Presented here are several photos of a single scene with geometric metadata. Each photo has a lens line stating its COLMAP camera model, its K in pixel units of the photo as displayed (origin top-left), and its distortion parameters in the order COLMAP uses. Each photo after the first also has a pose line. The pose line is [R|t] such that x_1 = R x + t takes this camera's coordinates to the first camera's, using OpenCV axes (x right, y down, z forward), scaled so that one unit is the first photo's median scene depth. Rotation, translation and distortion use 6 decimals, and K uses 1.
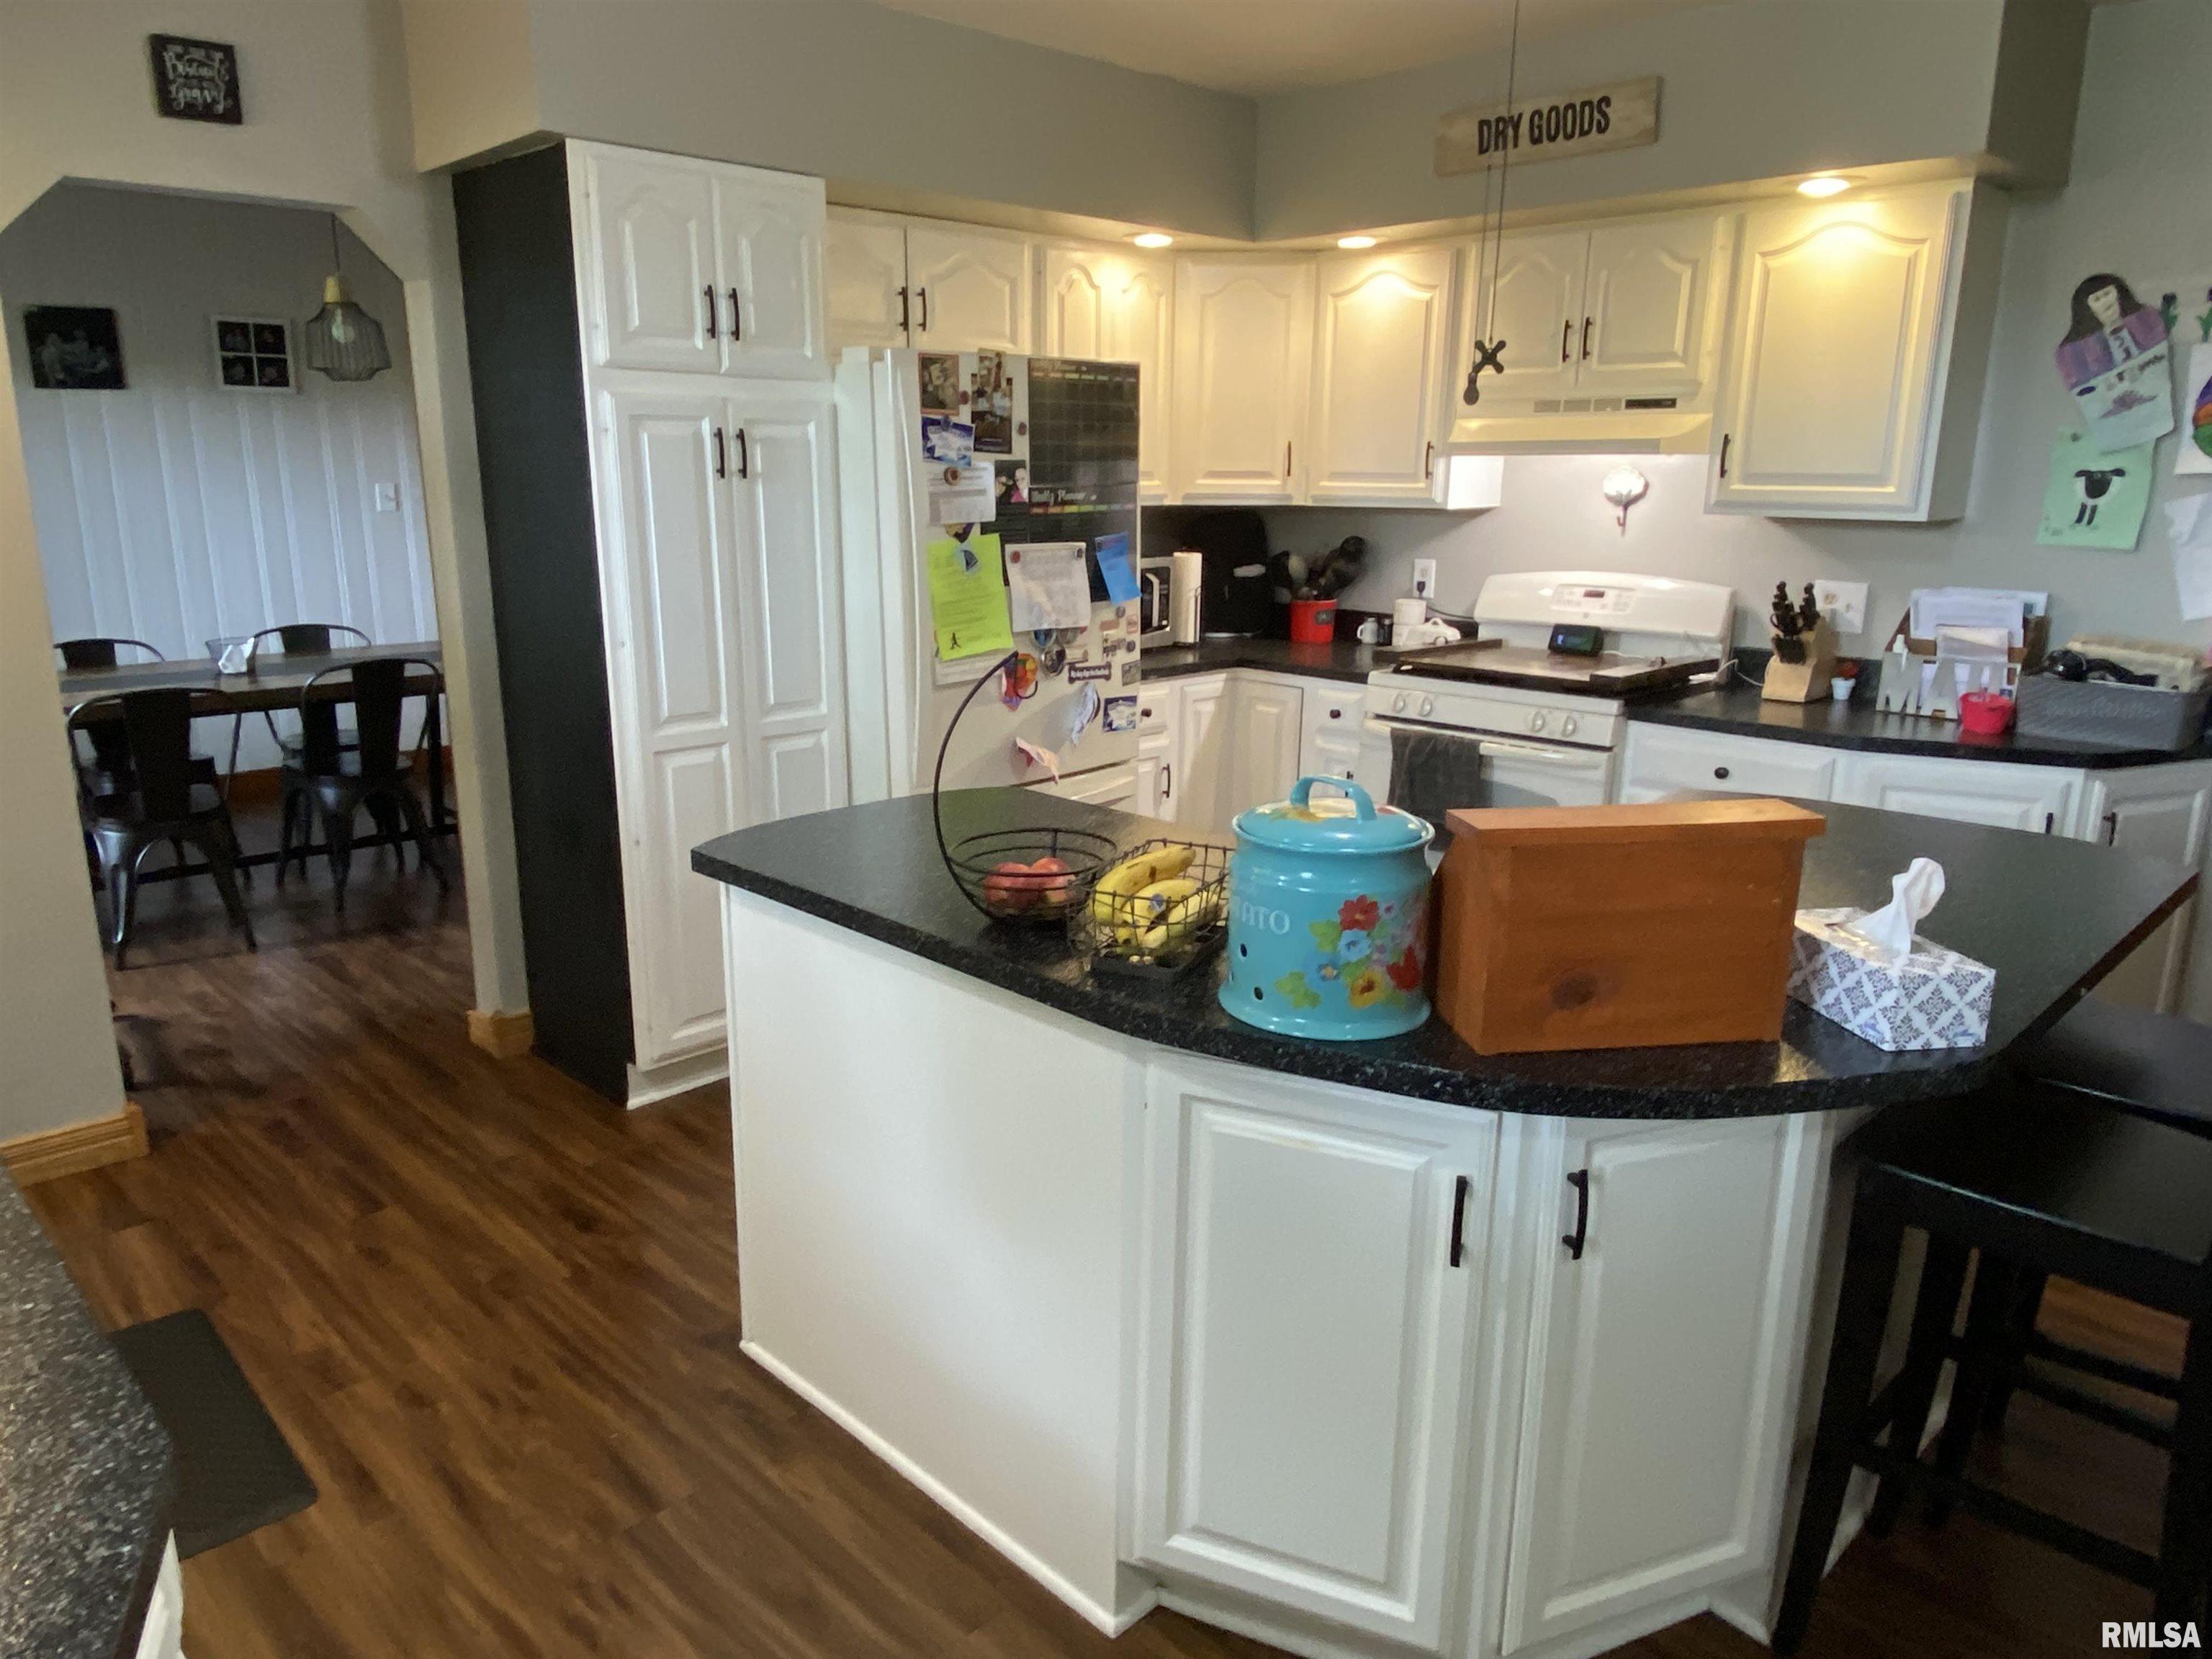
lens RADIAL K [[1511.5, 0, 1102.4], [0, 1511.5, 825.0], [0, 0, 1]] dist [0.088815, -0.116844]
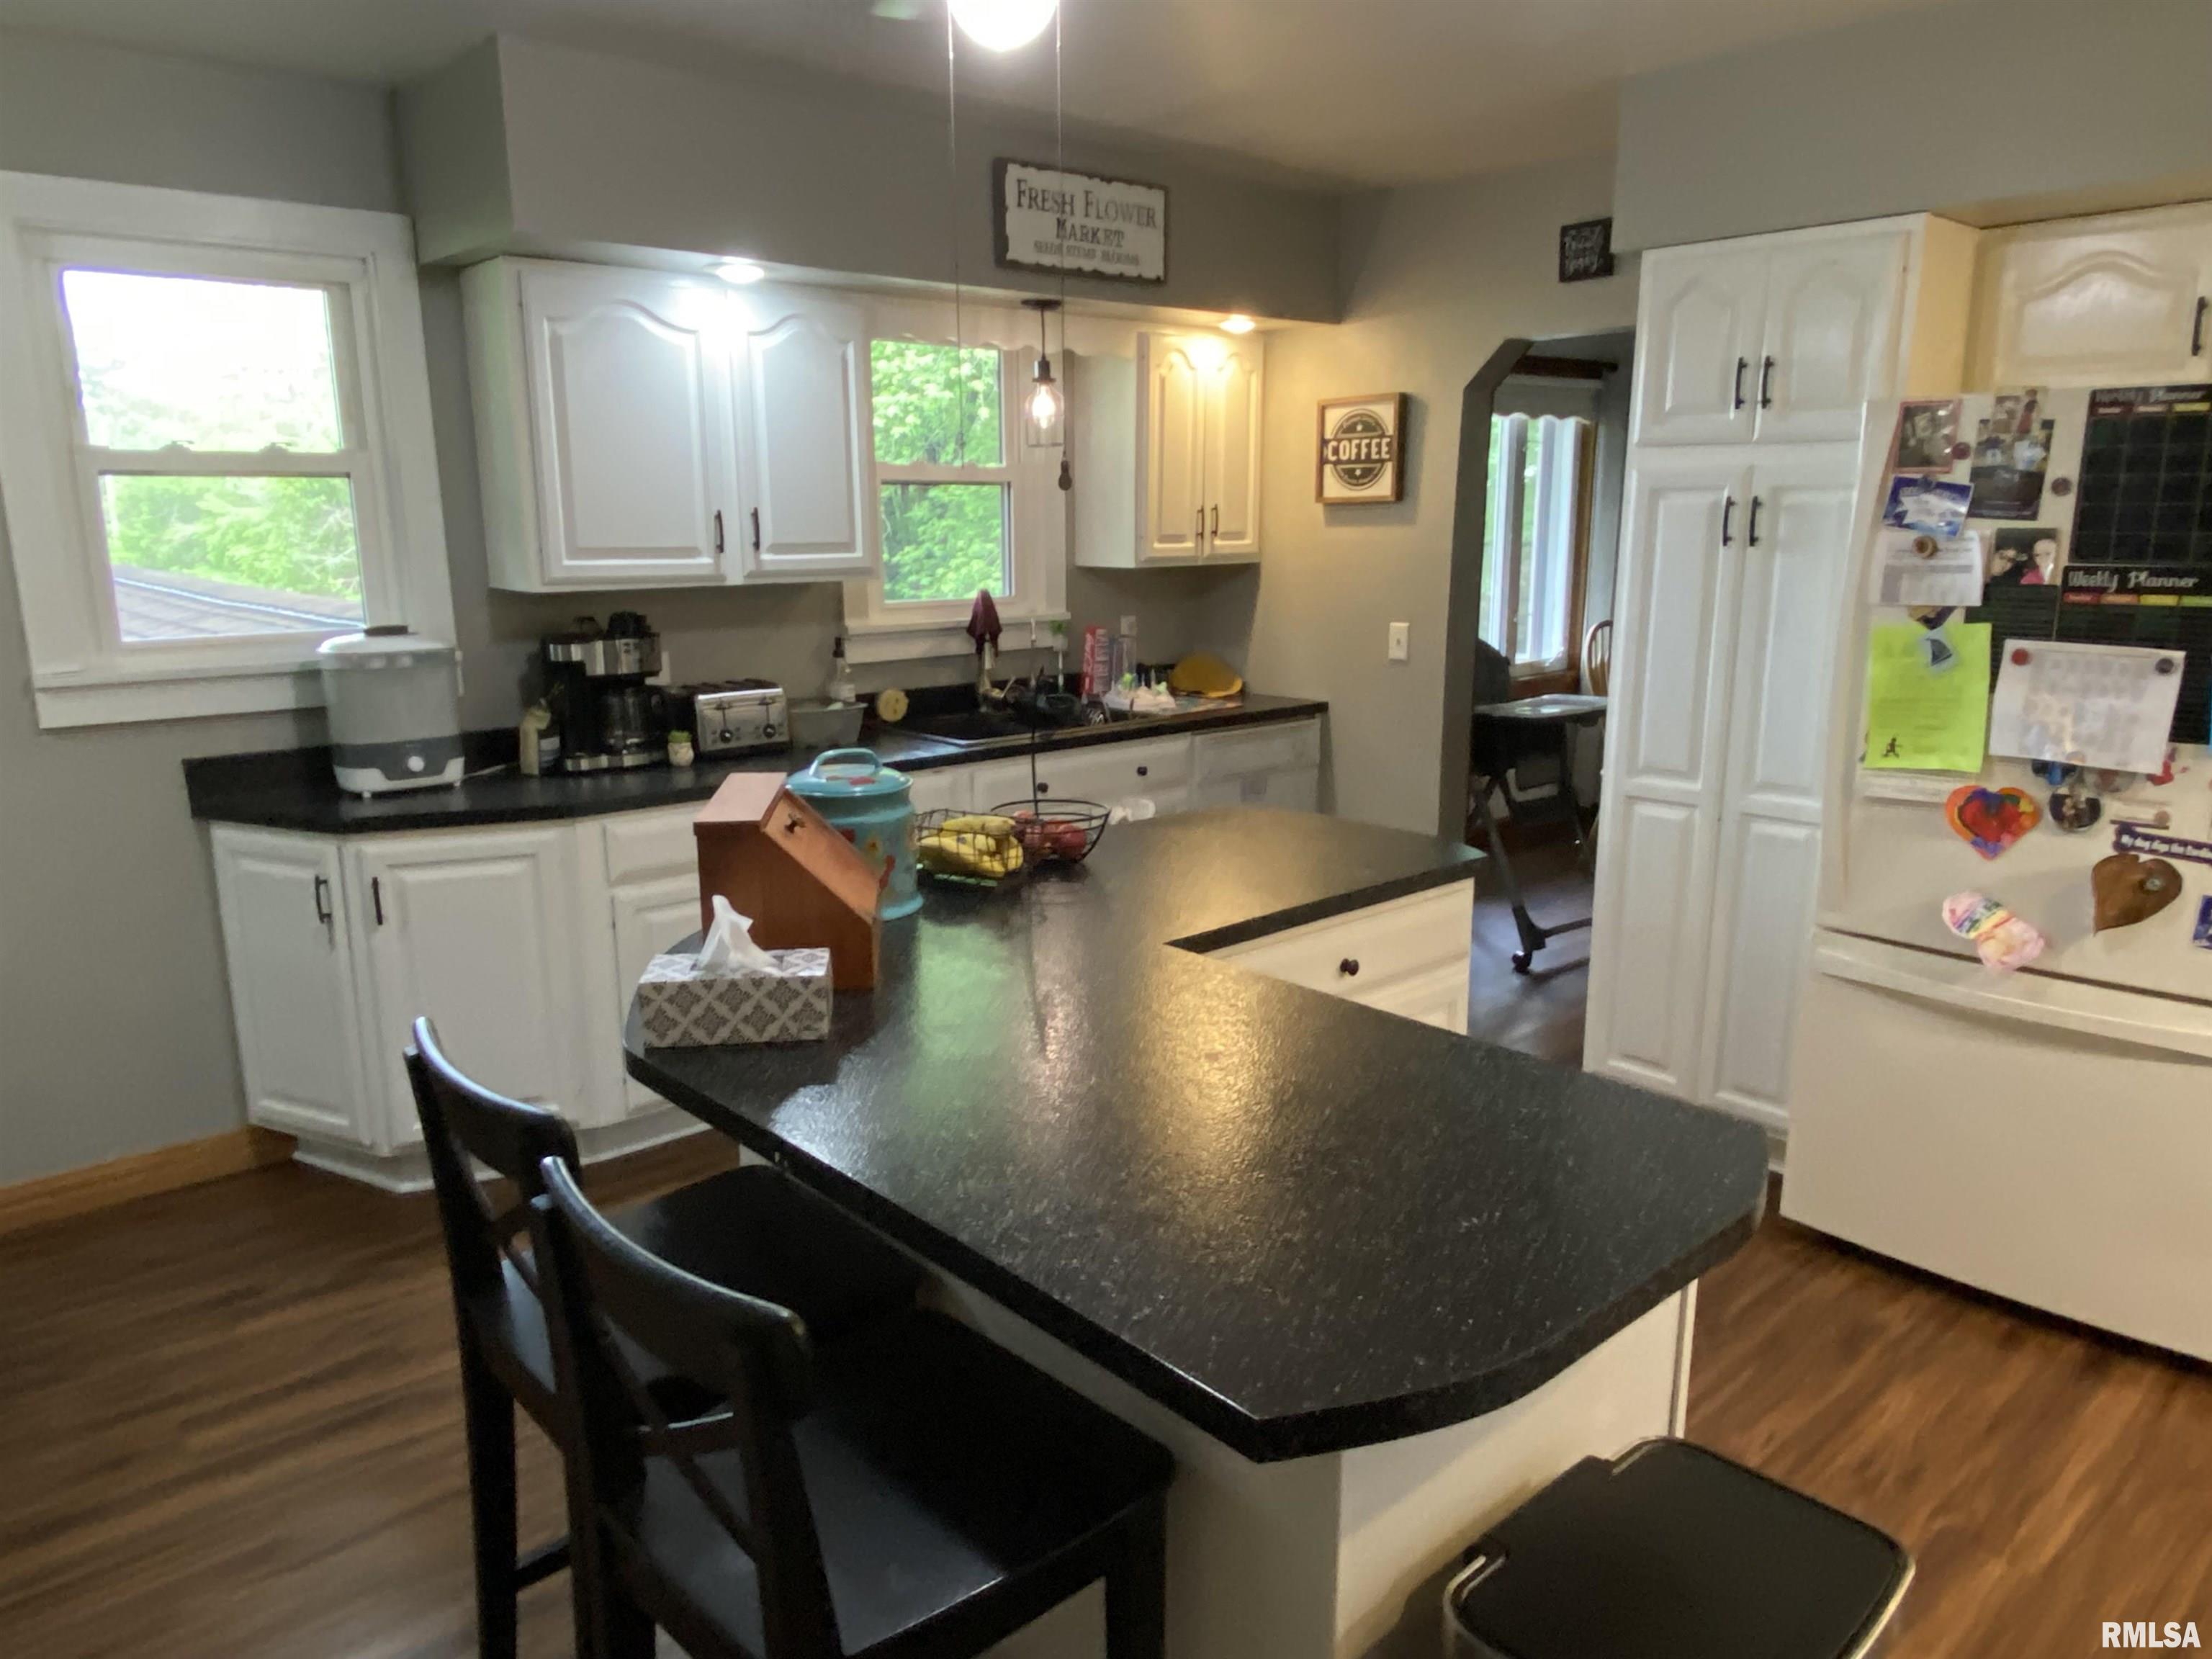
lens RADIAL K [[1519.4, 0, 1111.0], [0, 1519.4, 832.8], [0, 0, 1]] dist [0.045877, -0.046777]
pose [[-0.049764, 0.198550, -0.978826, 0.742004], [-0.241921, 0.948460, 0.204690, -0.146336], [0.969019, 0.246985, 0.000834, 0.609657]]
